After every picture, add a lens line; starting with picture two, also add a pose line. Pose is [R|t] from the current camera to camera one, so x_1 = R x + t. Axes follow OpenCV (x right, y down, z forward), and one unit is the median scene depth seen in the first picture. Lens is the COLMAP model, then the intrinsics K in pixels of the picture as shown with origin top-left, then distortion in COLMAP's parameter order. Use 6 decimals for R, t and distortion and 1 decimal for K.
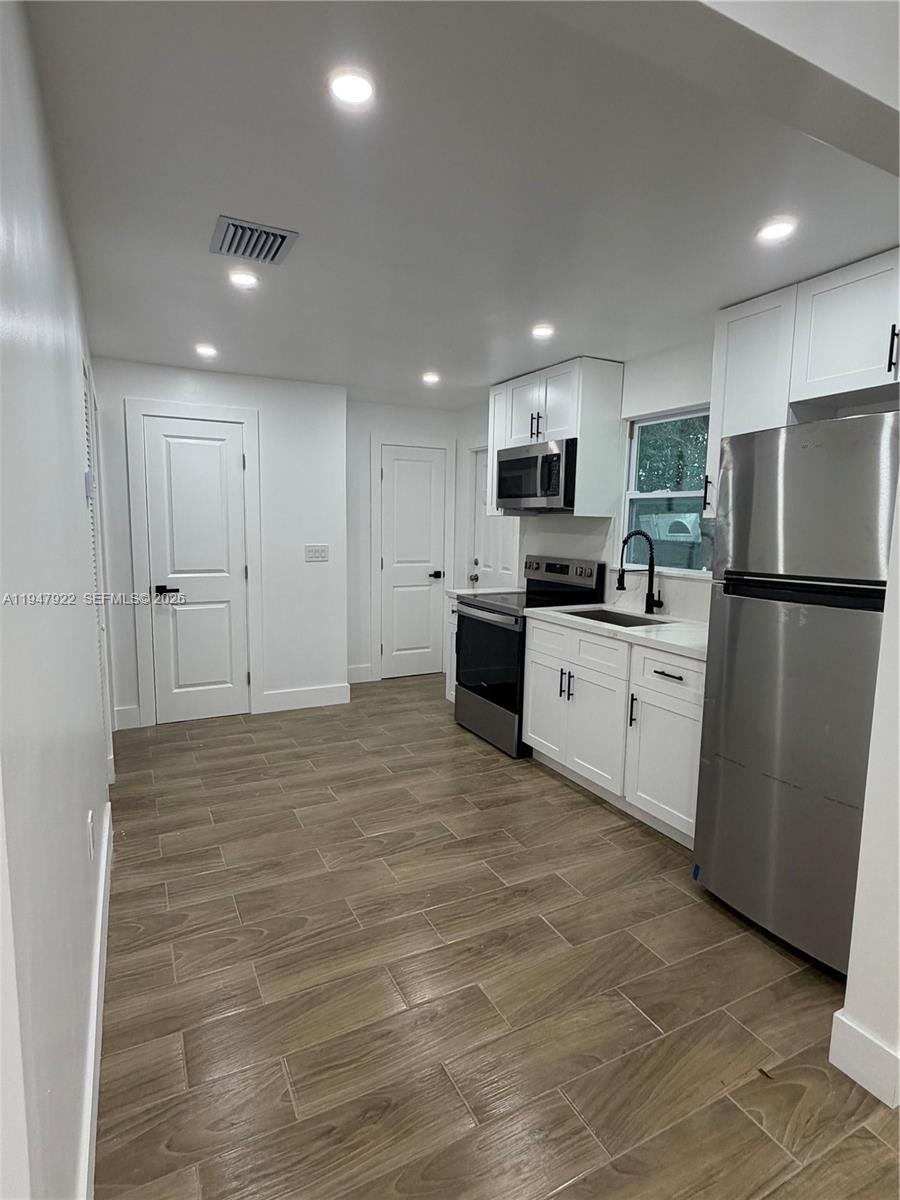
lens RADIAL K [[626.8, 0, 453.1], [0, 626.8, 596.2], [0, 0, 1]] dist [0.001662, 0.000769]
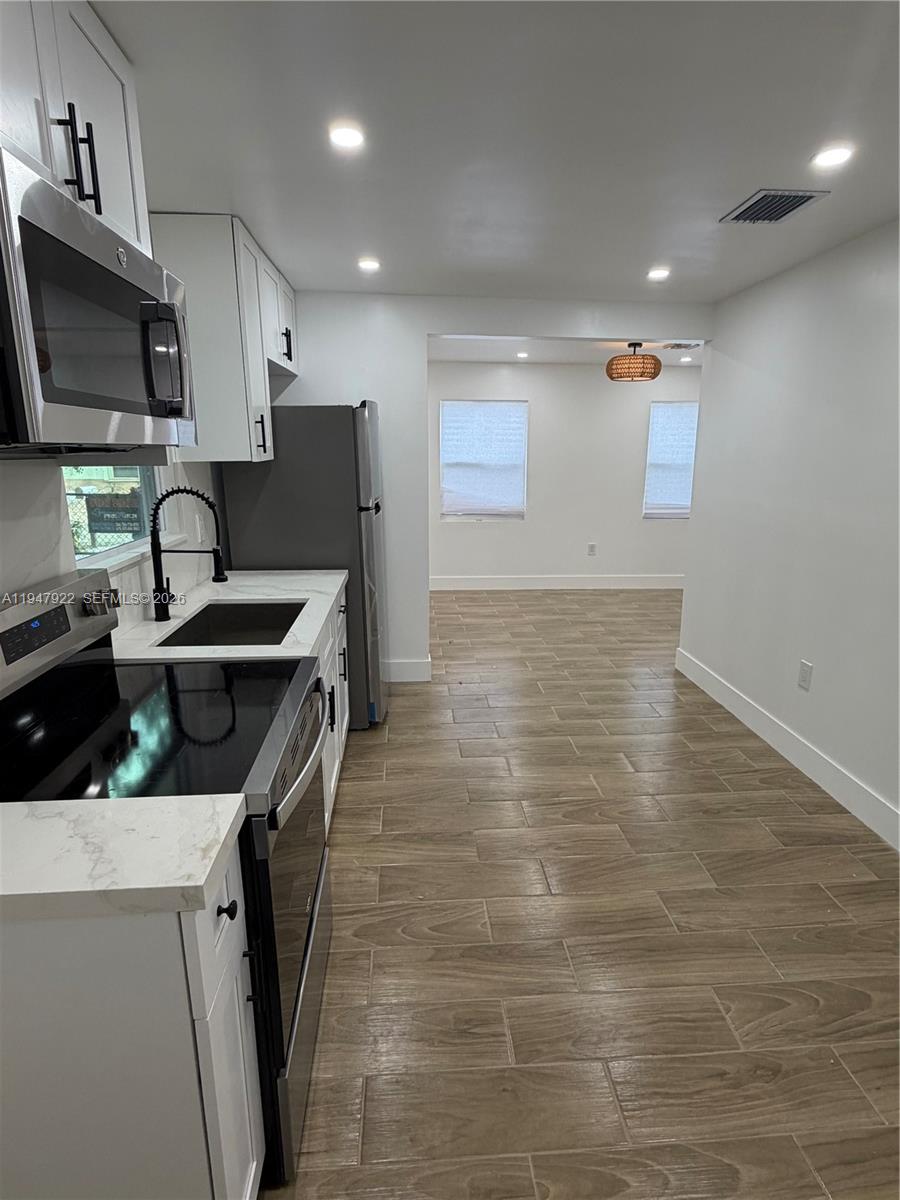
lens RADIAL K [[626.8, 0, 453.1], [0, 626.8, 596.2], [0, 0, 1]] dist [0.001662, 0.000769]
pose [[-0.917000, -0.110437, 0.383295, -0.199180], [0.027923, 0.940780, 0.337866, -0.208402], [-0.397909, 0.320525, -0.859612, 1.509617]]
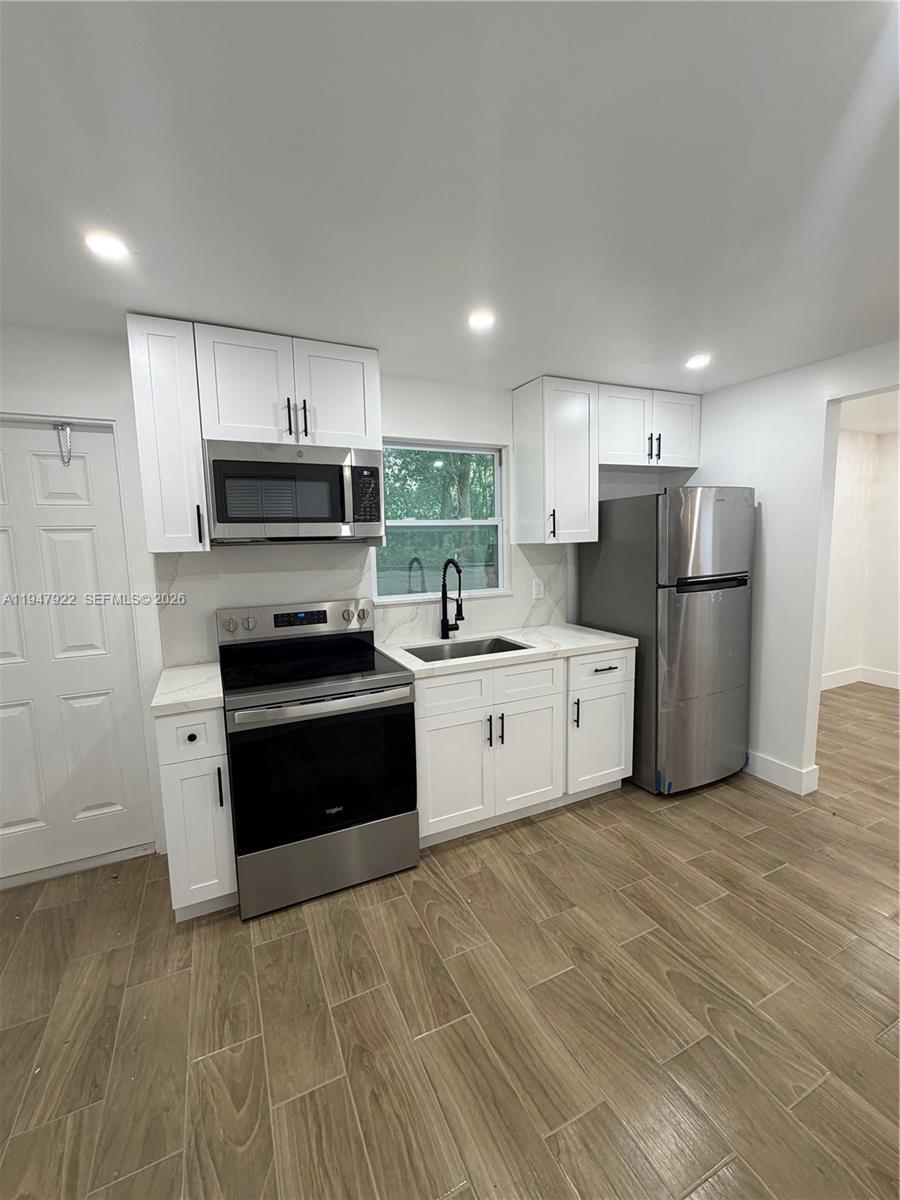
lens RADIAL K [[502.6, 0, 450.0], [0, 502.6, 600.0], [0, 0, 1]] dist [0.000230, 0.000380]
pose [[0.038916, -0.137490, 0.989738, -0.523004], [0.141386, 0.981281, 0.130756, -0.150376], [-0.989189, 0.134847, 0.057627, 1.002165]]
